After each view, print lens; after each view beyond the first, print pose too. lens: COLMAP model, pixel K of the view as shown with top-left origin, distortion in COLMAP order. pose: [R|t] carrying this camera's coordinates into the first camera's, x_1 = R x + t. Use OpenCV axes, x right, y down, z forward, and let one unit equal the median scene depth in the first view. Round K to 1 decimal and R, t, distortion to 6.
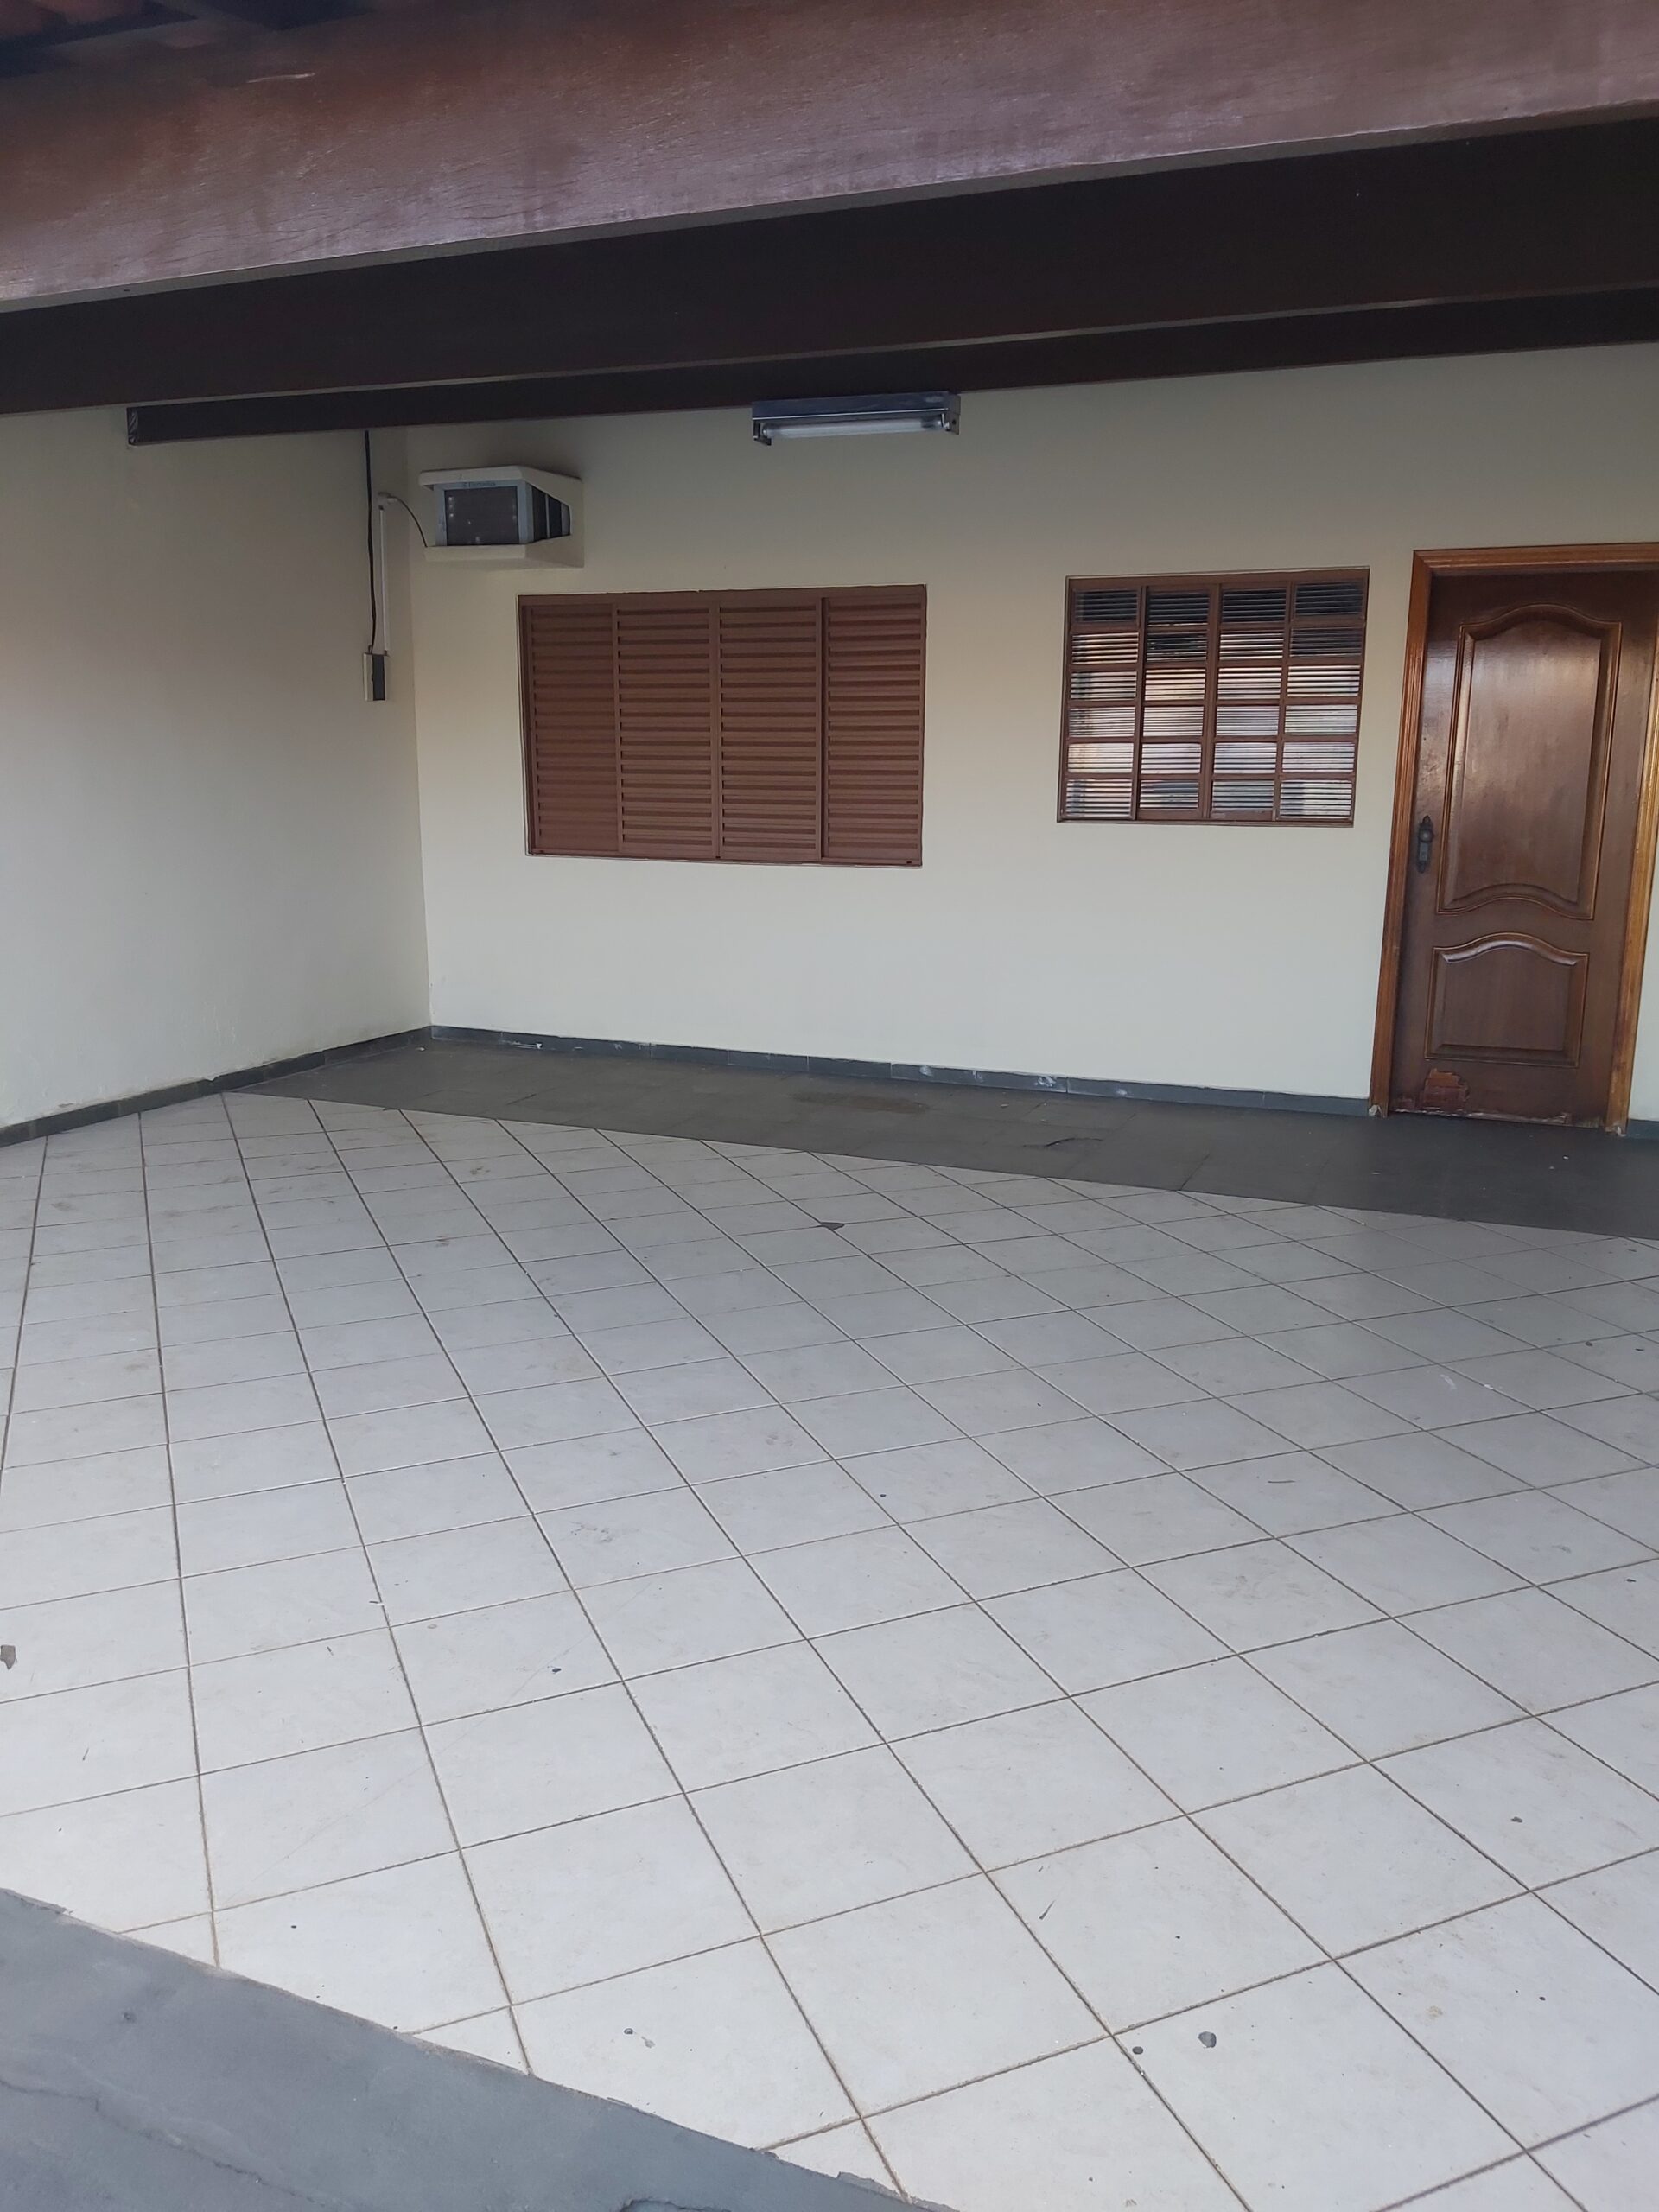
lens RADIAL K [[1708.9, 0, 844.0], [0, 1708.9, 1111.9], [0, 0, 1]] dist [0.000388, -0.024168]
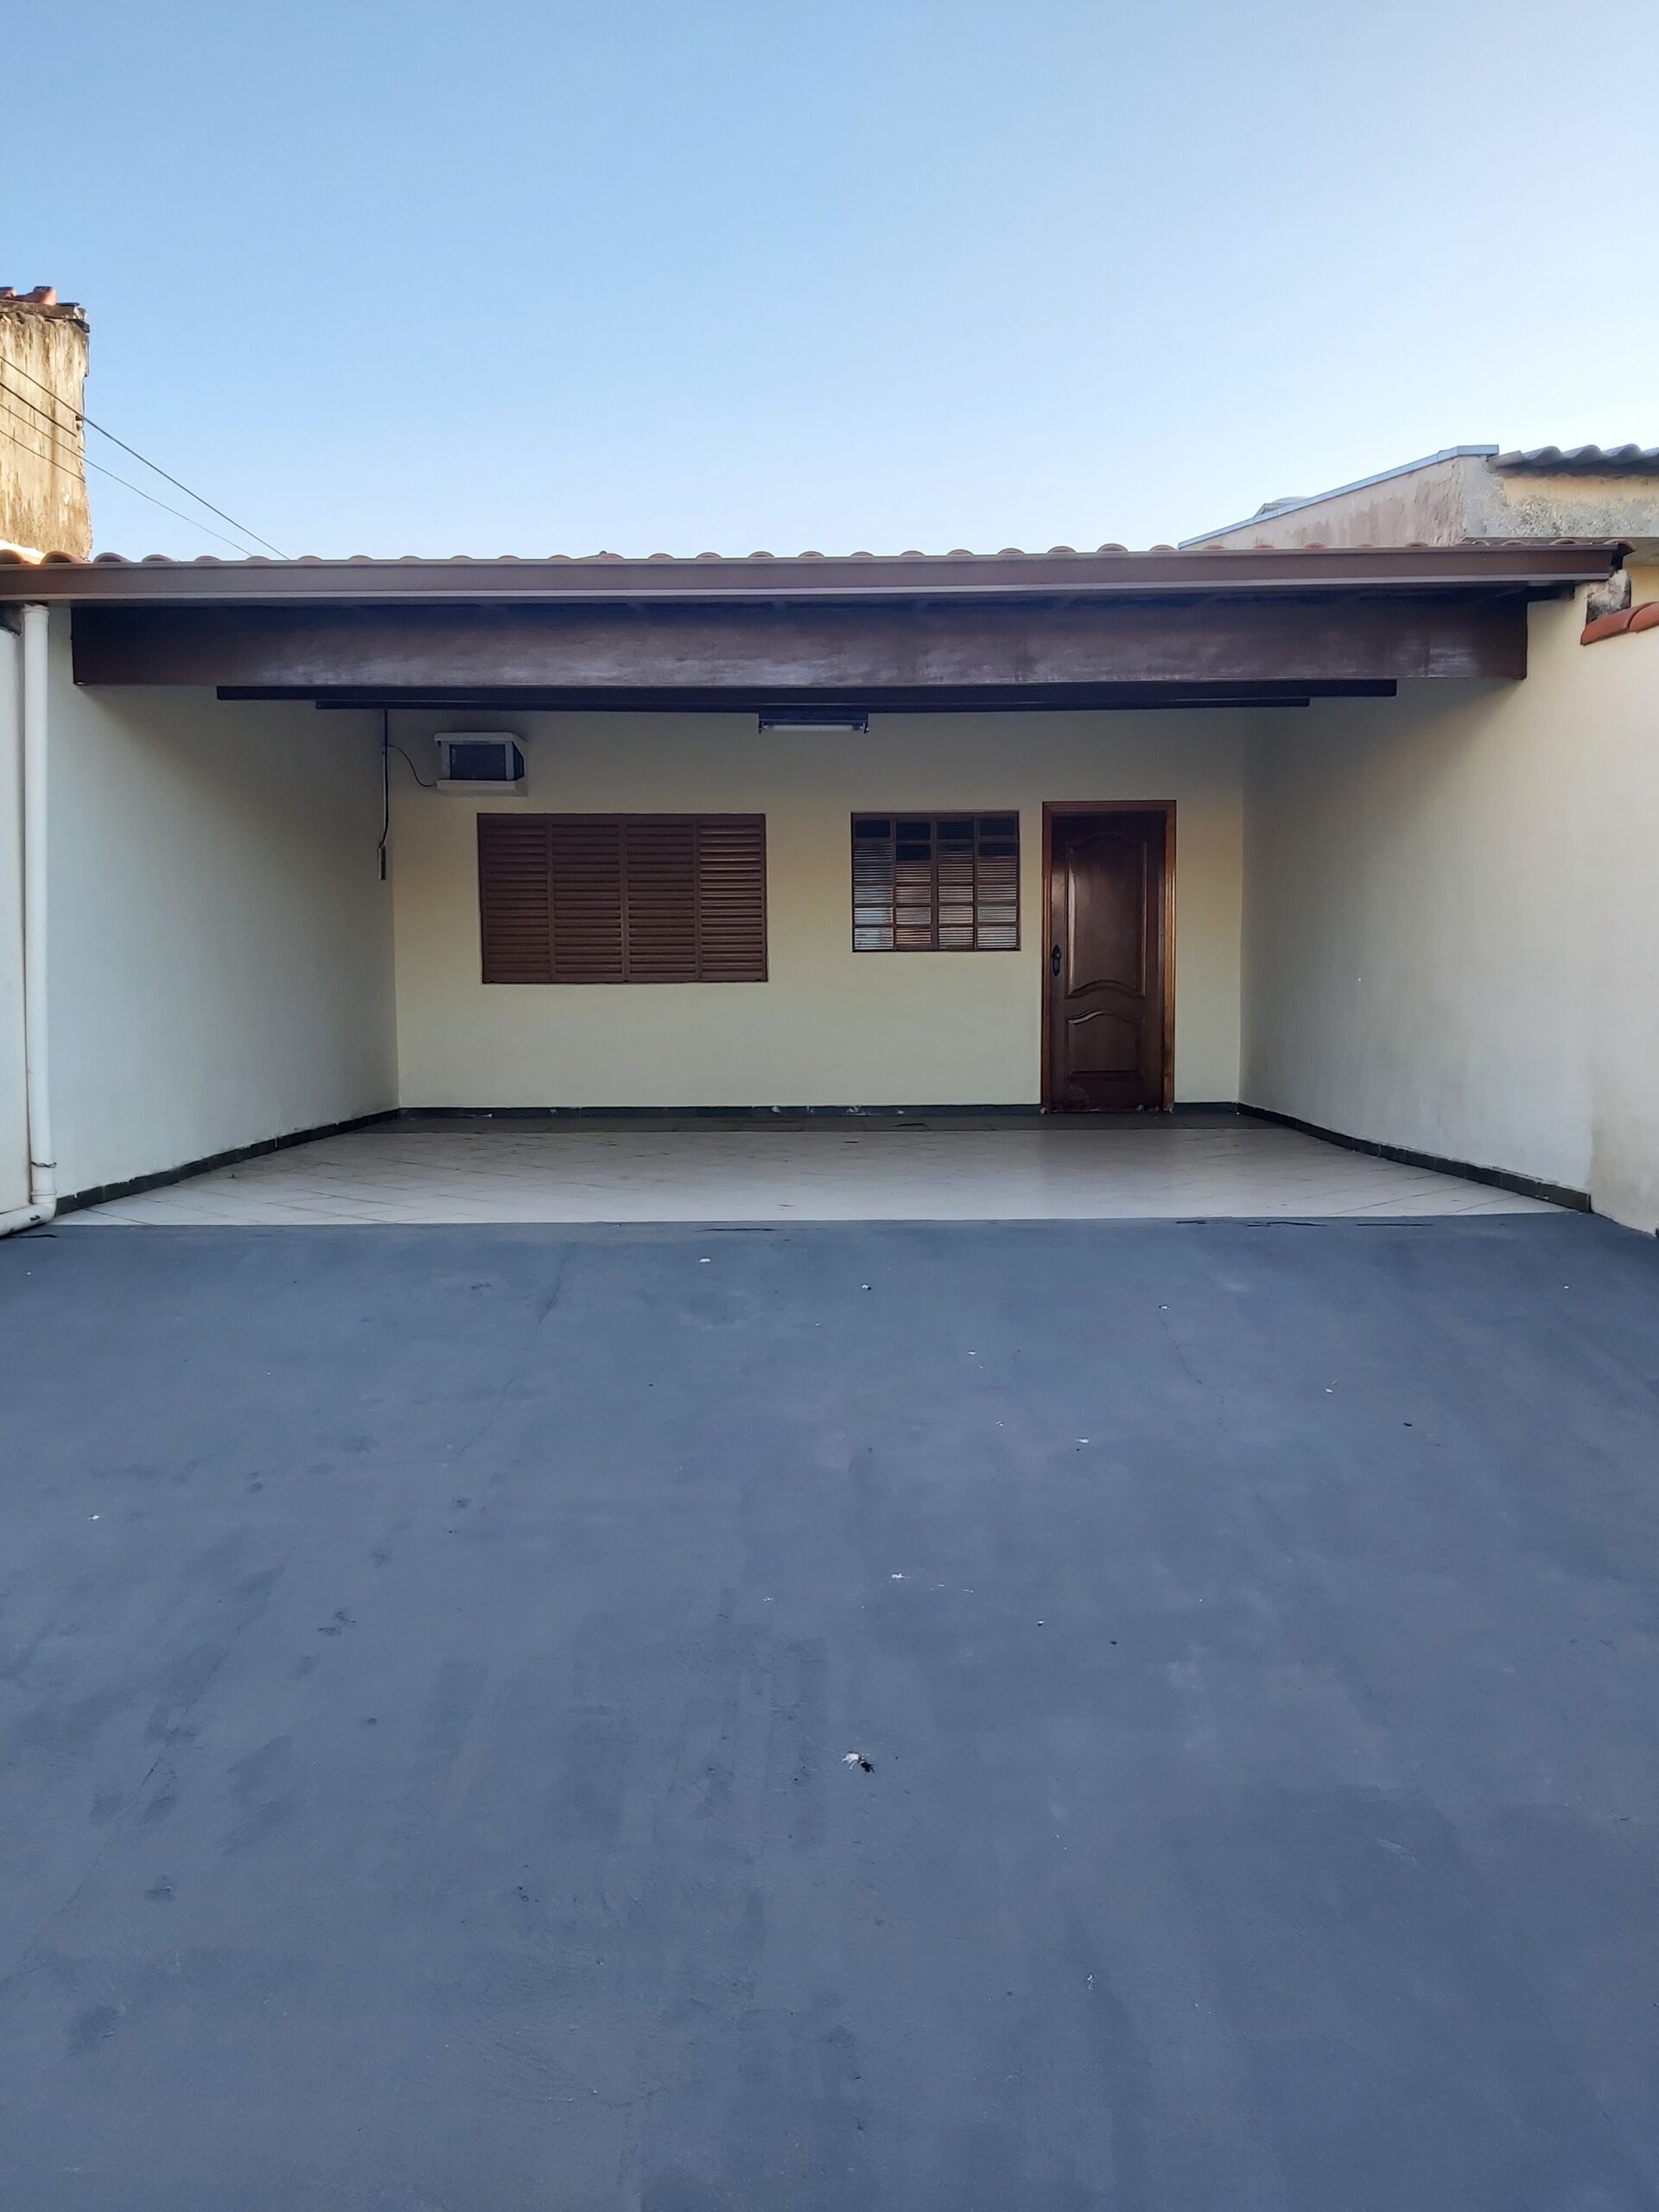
lens RADIAL K [[1708.9, 0, 817.3], [0, 1708.9, 1103.2], [0, 0, 1]] dist [0.000388, -0.024168]
pose [[0.922988, -0.034428, 0.383285, -0.562318], [0.090318, 0.987550, -0.128791, 0.191953], [-0.374079, 0.153490, 0.914607, -0.505467]]
